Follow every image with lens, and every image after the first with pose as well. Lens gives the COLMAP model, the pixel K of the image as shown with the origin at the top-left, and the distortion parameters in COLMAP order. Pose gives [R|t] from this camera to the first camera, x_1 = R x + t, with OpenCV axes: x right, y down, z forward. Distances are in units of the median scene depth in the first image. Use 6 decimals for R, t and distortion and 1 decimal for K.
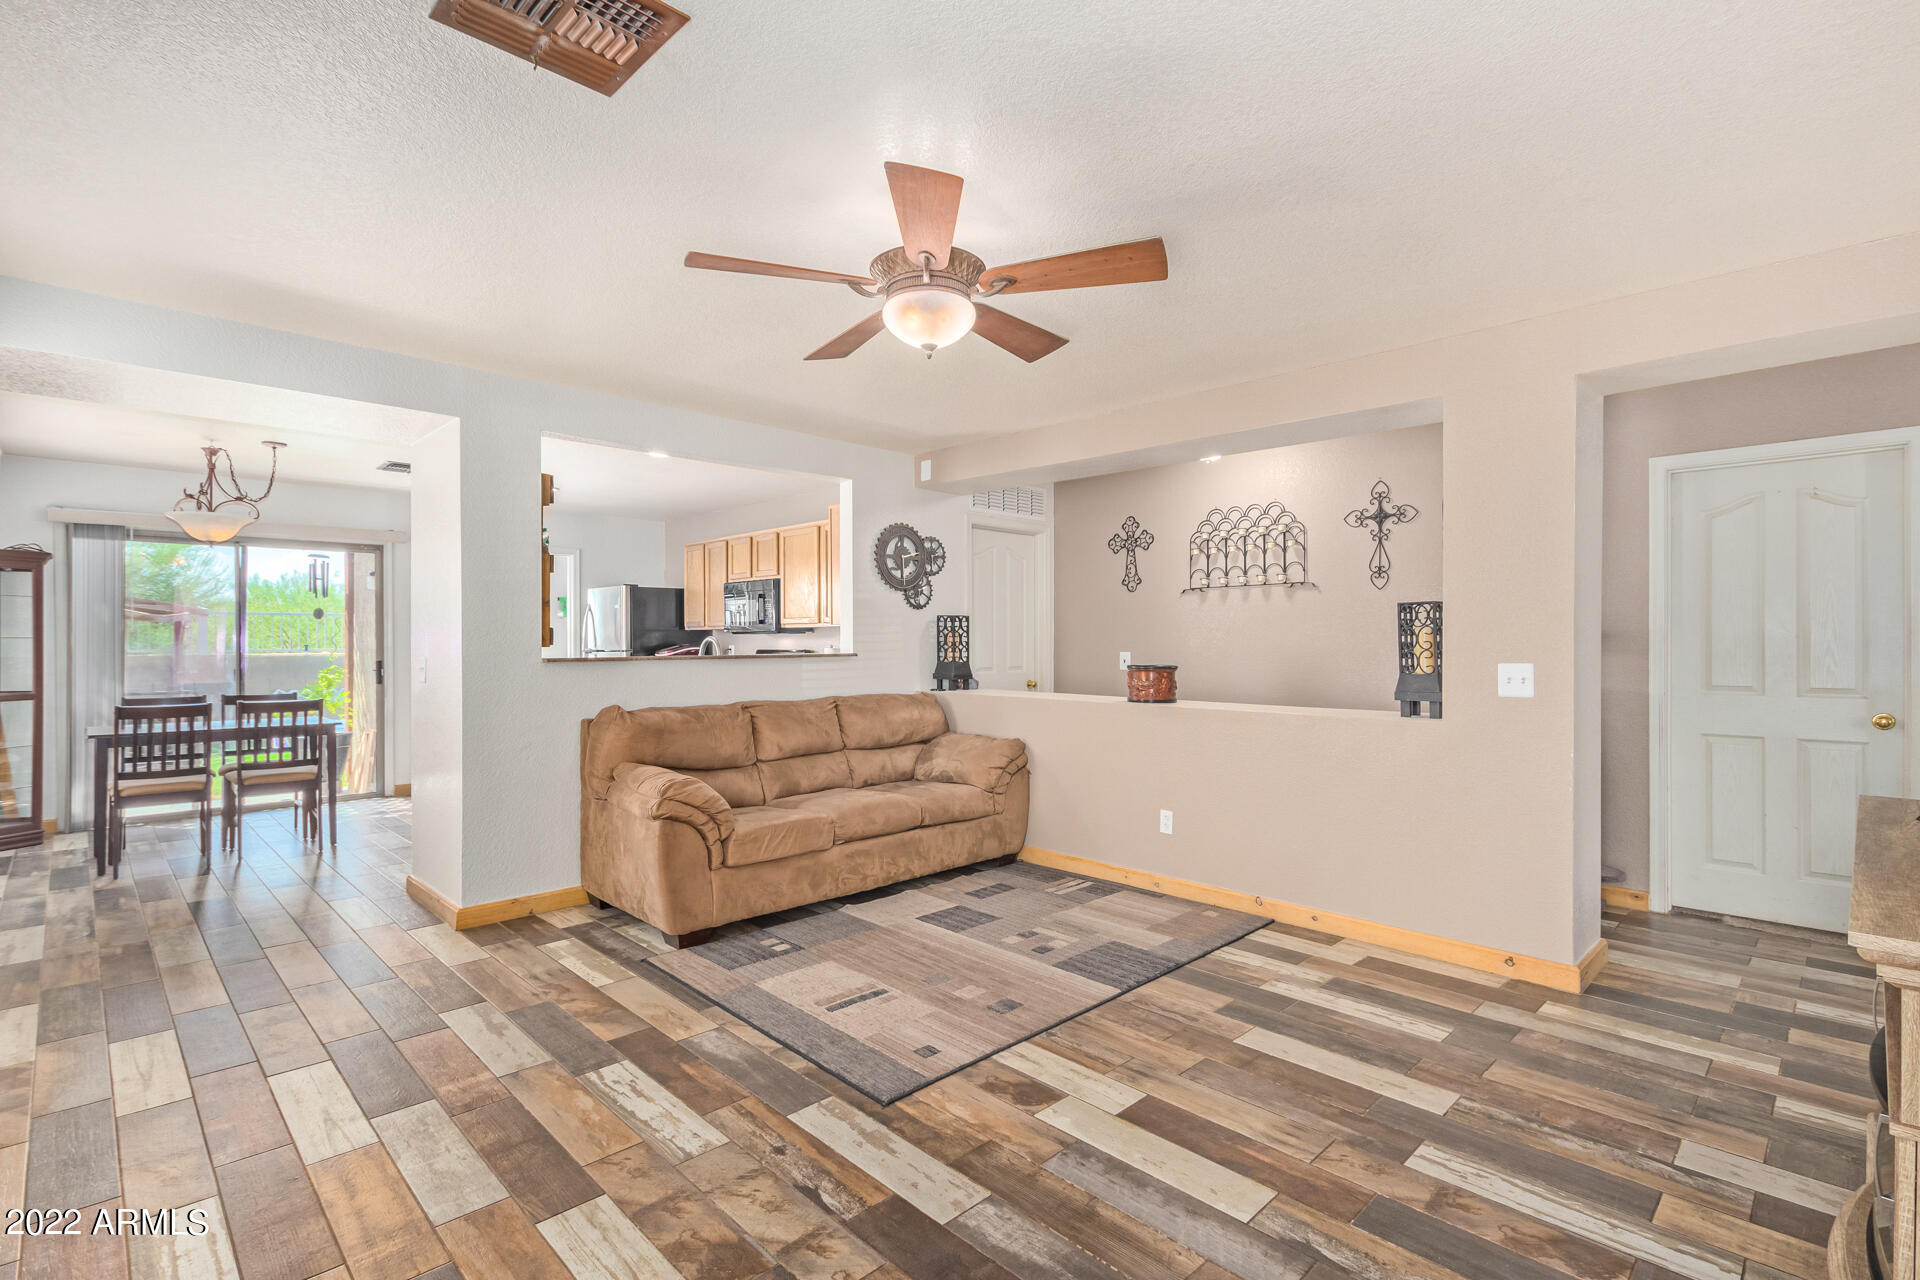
lens RADIAL K [[890.8, 0, 956.8], [0, 890.8, 645.0], [0, 0, 1]] dist [0.004912, 0.000143]
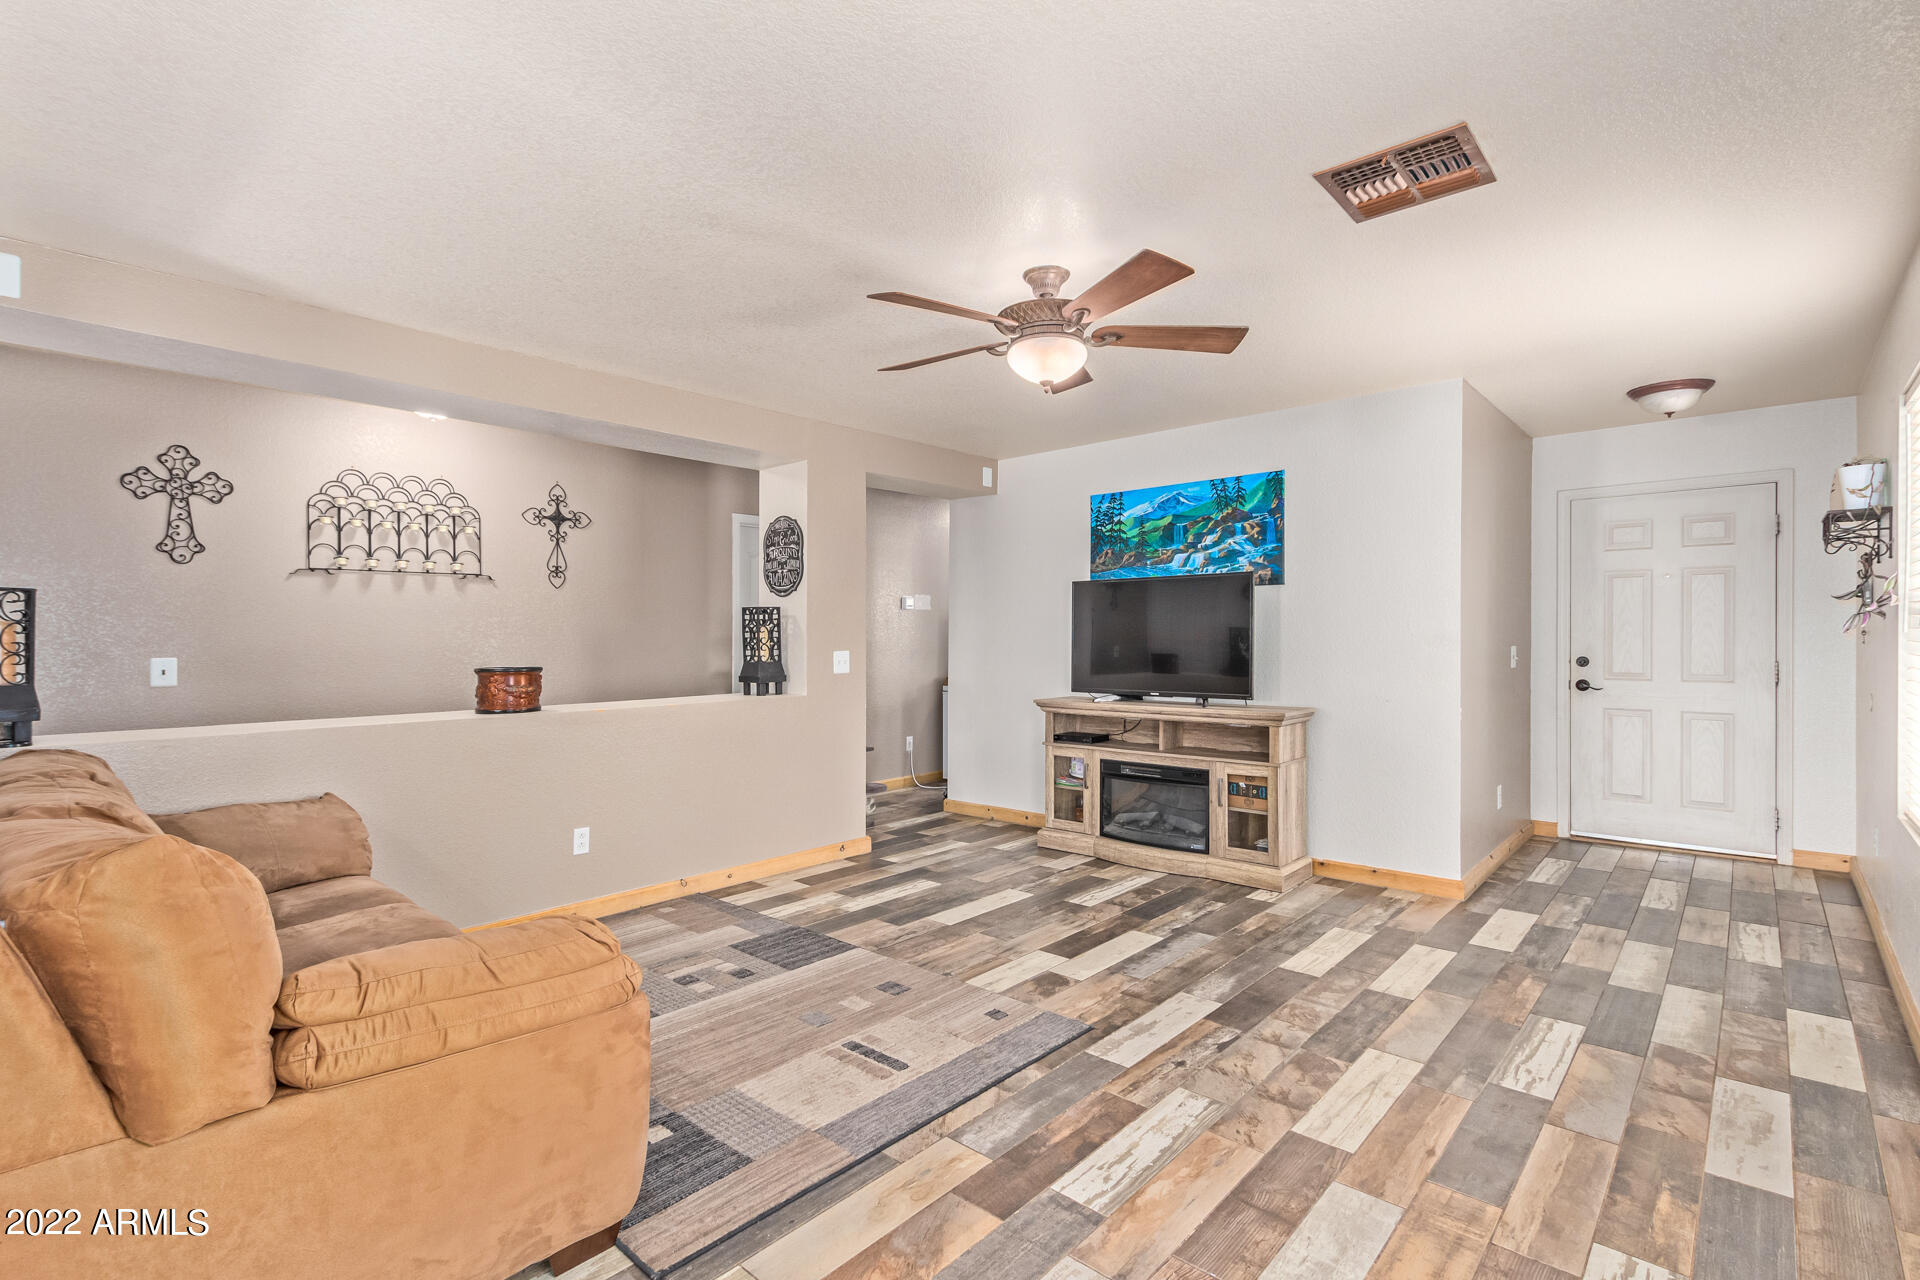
lens RADIAL K [[890.8, 0, 956.8], [0, 890.8, 645.0], [0, 0, 1]] dist [0.004912, 0.000143]
pose [[-0.062552, -0.010355, 0.997988, -0.952807], [0.010417, 0.999885, 0.011027, -0.004462], [-0.997987, 0.011086, -0.062437, 0.957037]]
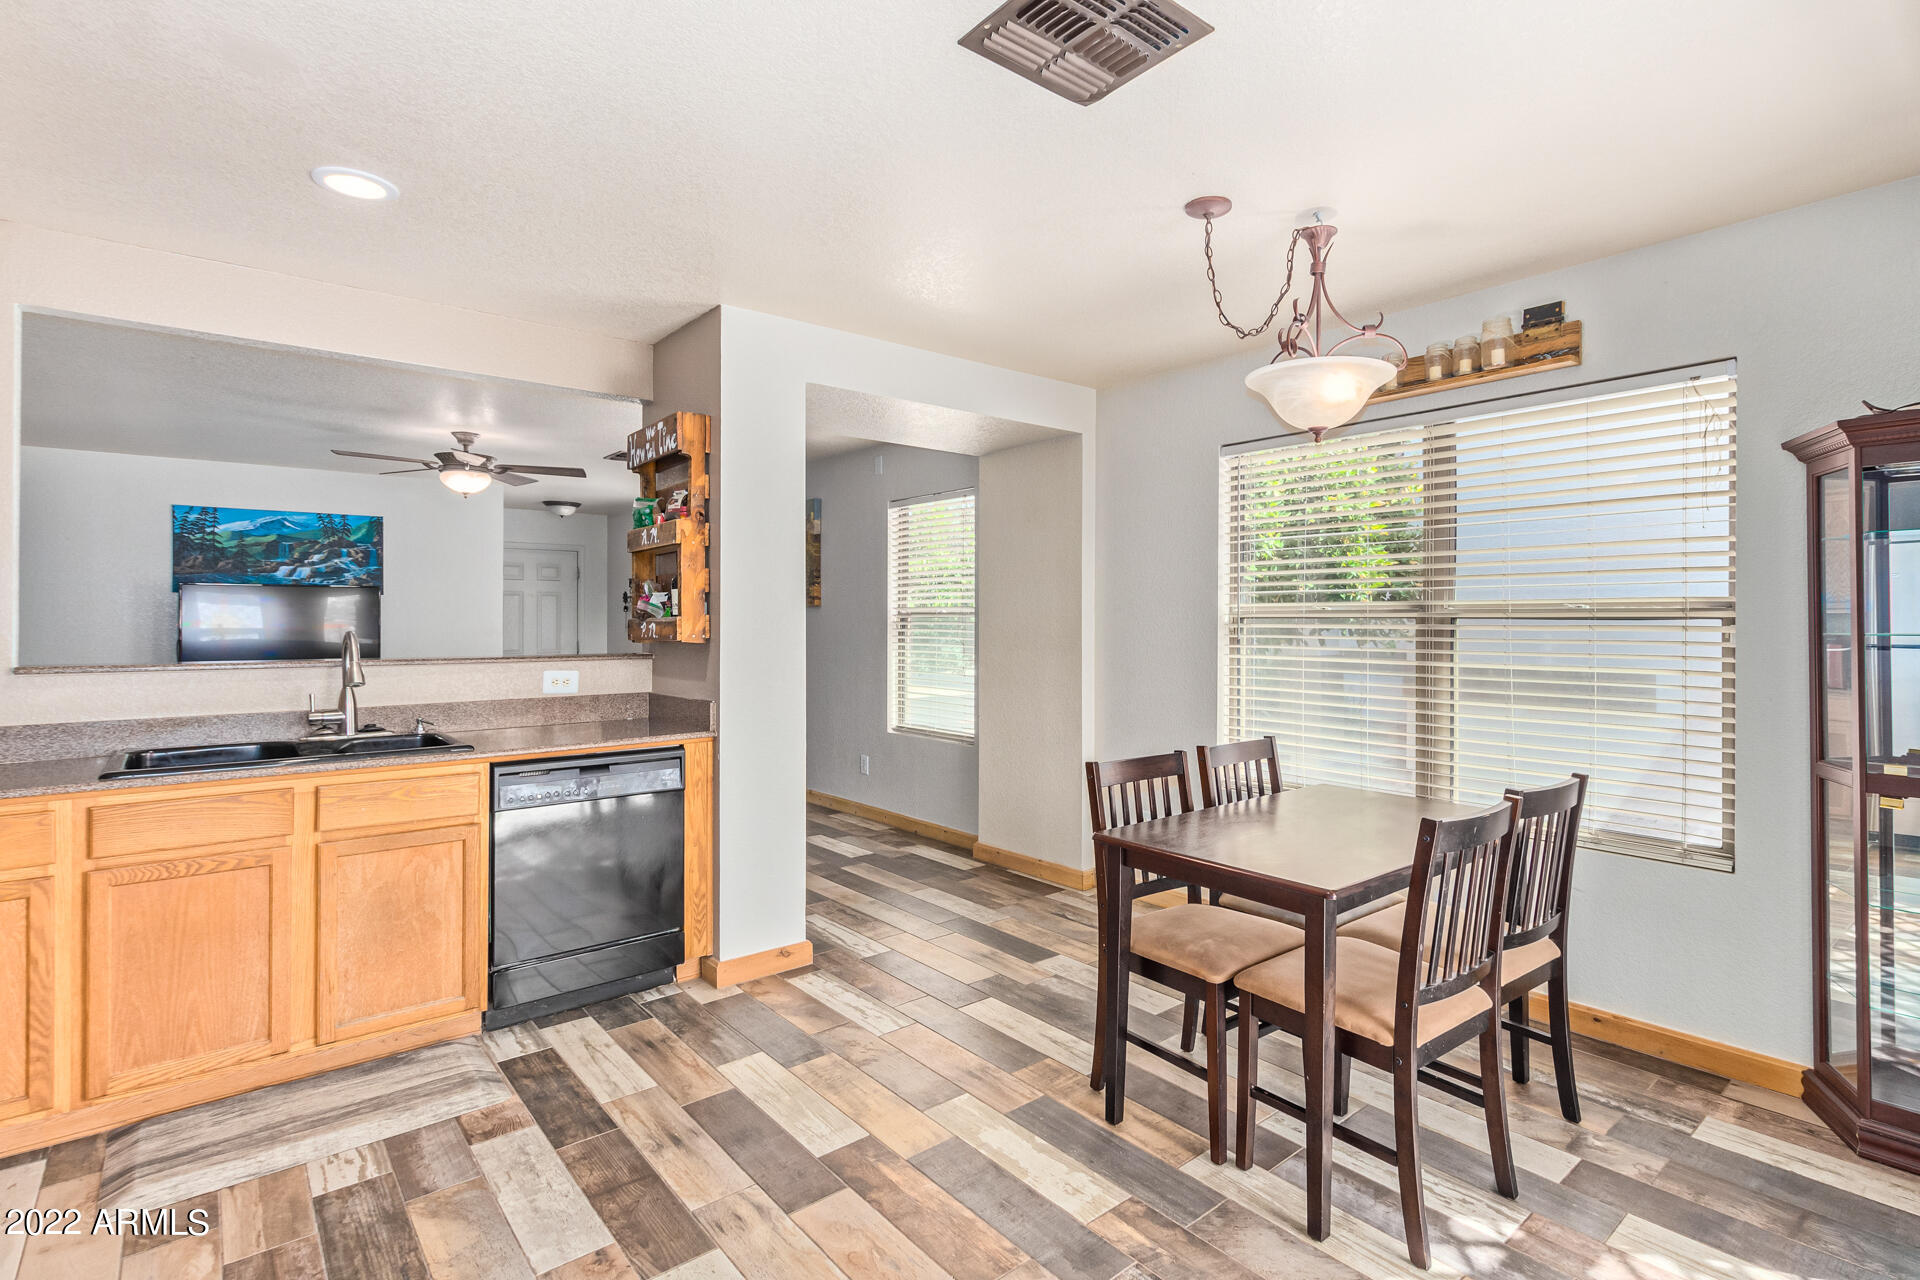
lens RADIAL K [[931.0, 0, 1023.2], [0, 931.0, 618.2], [0, 0, 1]] dist [0.002473, -0.000398]
pose [[-0.998624, 0.001242, 0.052428, -1.194057], [0.001366, 0.999996, 0.002331, -0.029273], [-0.052424, 0.002400, -0.998622, 2.544792]]
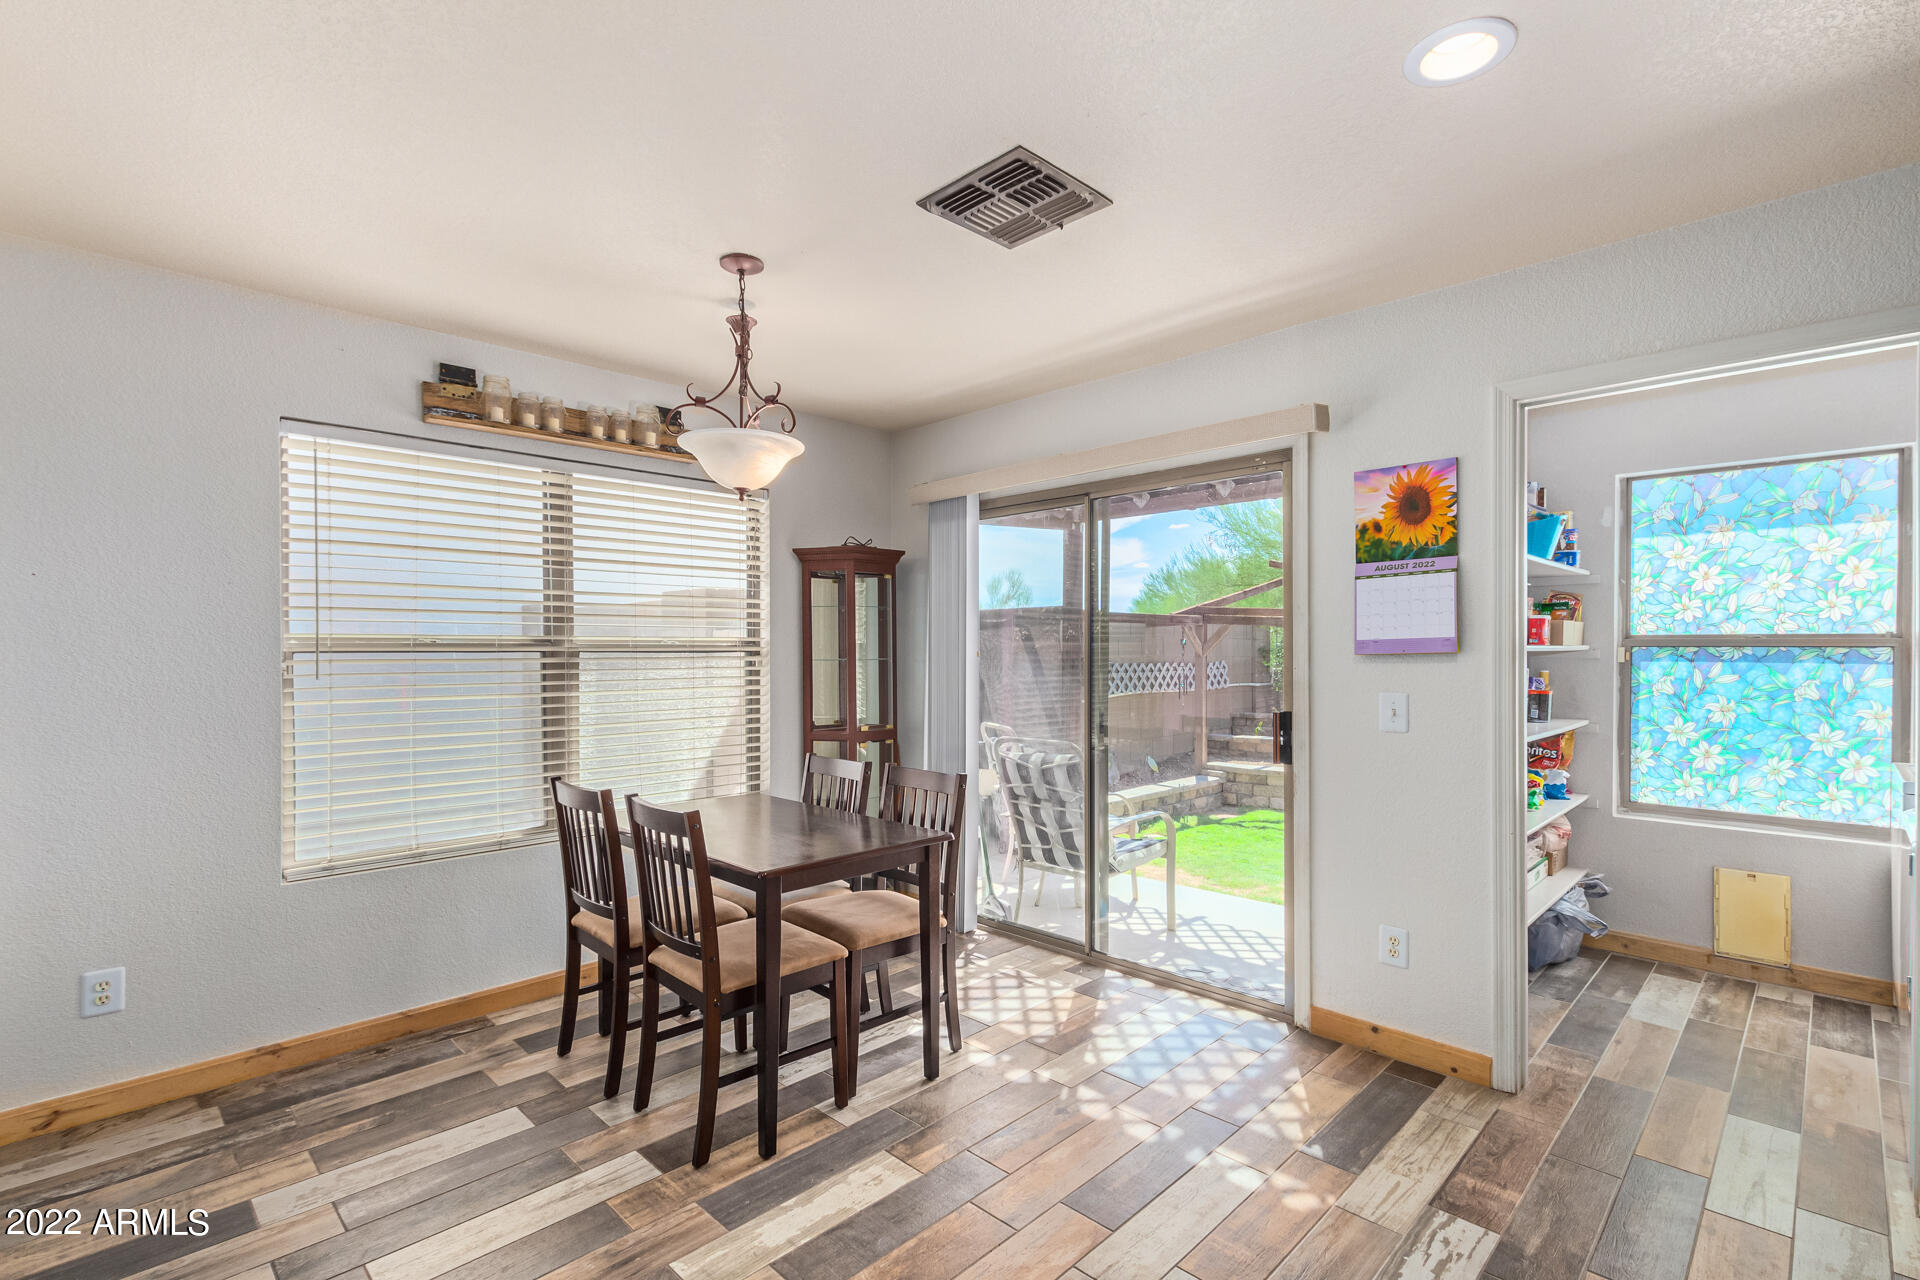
lens RADIAL K [[888.2, 0, 970.3], [0, 888.2, 651.8], [0, 0, 1]] dist [0.003910, -0.000385]
pose [[0.025267, 0.001700, -0.999679, -0.486974], [-0.000671, 0.999998, 0.001684, -0.028869], [0.999681, 0.000628, 0.025269, 1.919276]]
